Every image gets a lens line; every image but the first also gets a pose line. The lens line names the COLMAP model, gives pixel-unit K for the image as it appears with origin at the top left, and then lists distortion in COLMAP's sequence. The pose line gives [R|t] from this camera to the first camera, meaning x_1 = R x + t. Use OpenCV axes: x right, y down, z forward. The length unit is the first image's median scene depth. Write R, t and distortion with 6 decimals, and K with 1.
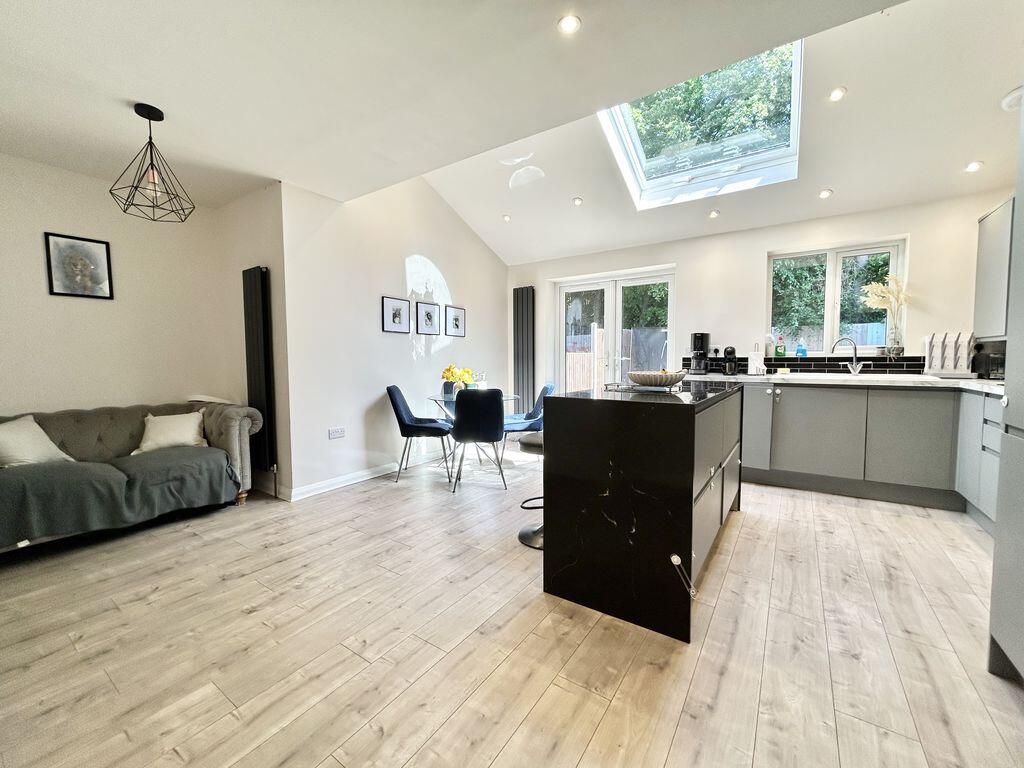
lens RADIAL K [[412.0, 0, 509.9], [0, 412.0, 382.9], [0, 0, 1]] dist [-0.004324, -0.000229]
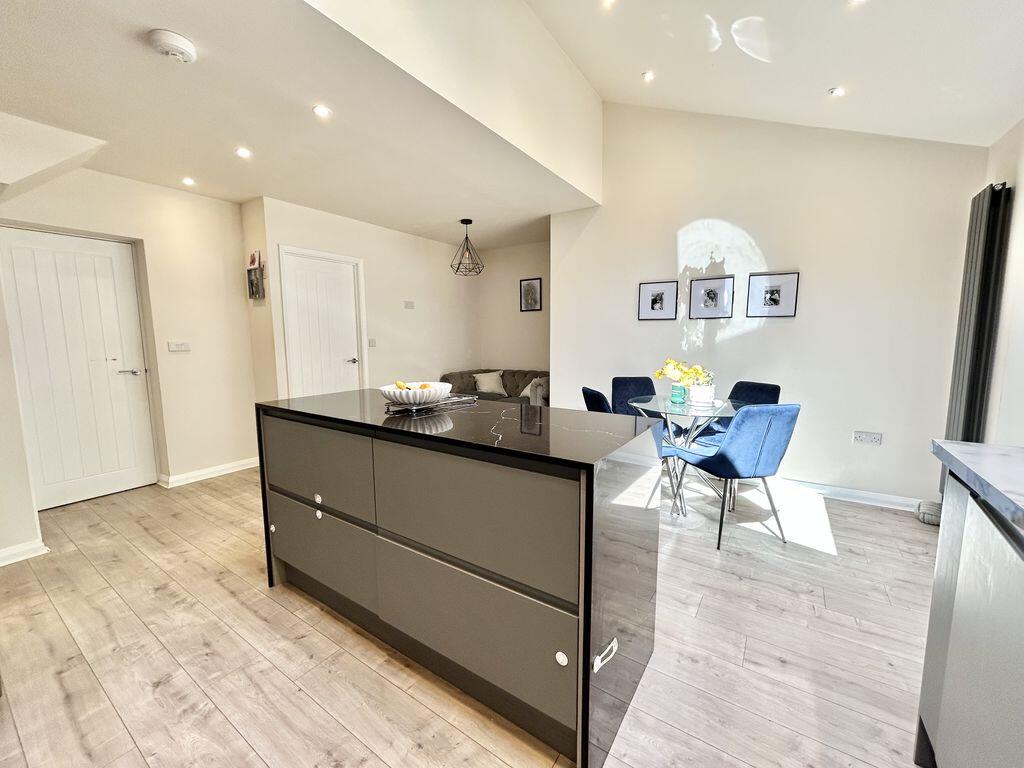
lens RADIAL K [[412.0, 0, 511.5], [0, 412.0, 385.9], [0, 0, 1]] dist [-0.004324, -0.000229]
pose [[0.012383, 0.125820, -0.991976, 1.203661], [-0.049495, 0.990913, 0.125067, -0.140468], [0.998698, 0.047549, 0.018497, 1.245710]]
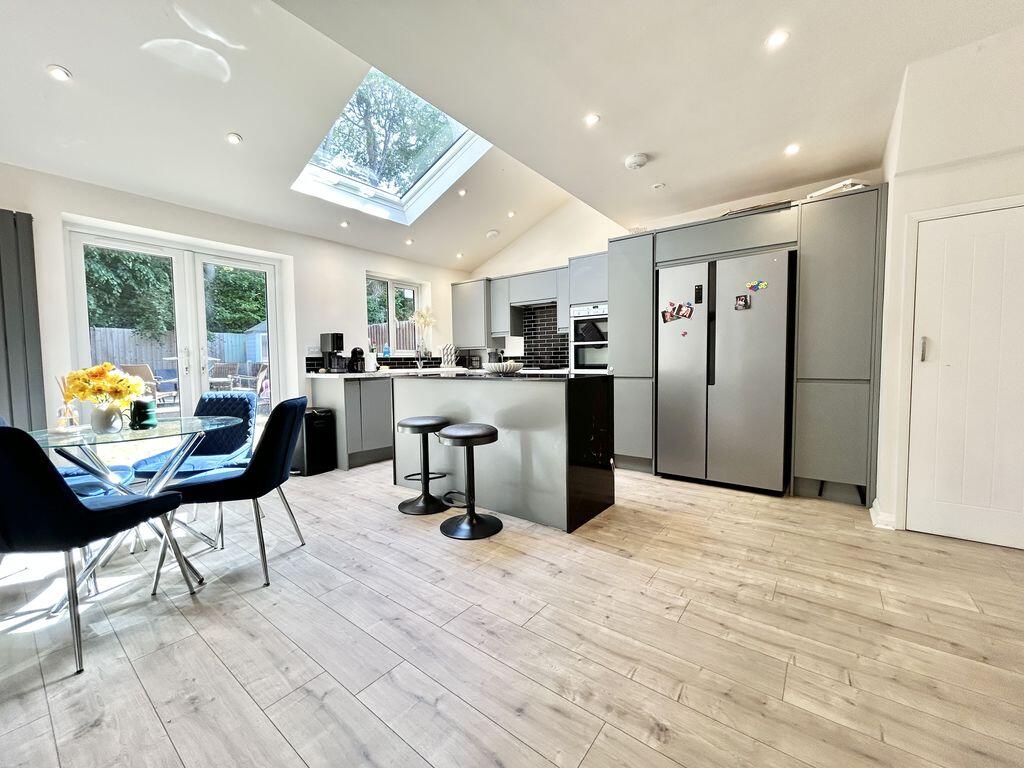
lens RADIAL K [[412.0, 0, 507.8], [0, 412.0, 383.3], [0, 0, 1]] dist [-0.004324, -0.000229]
pose [[0.059206, -0.048228, 0.997080, -1.044396], [0.070694, 0.996527, 0.044004, -0.019700], [-0.995739, 0.067882, 0.062410, 0.966545]]
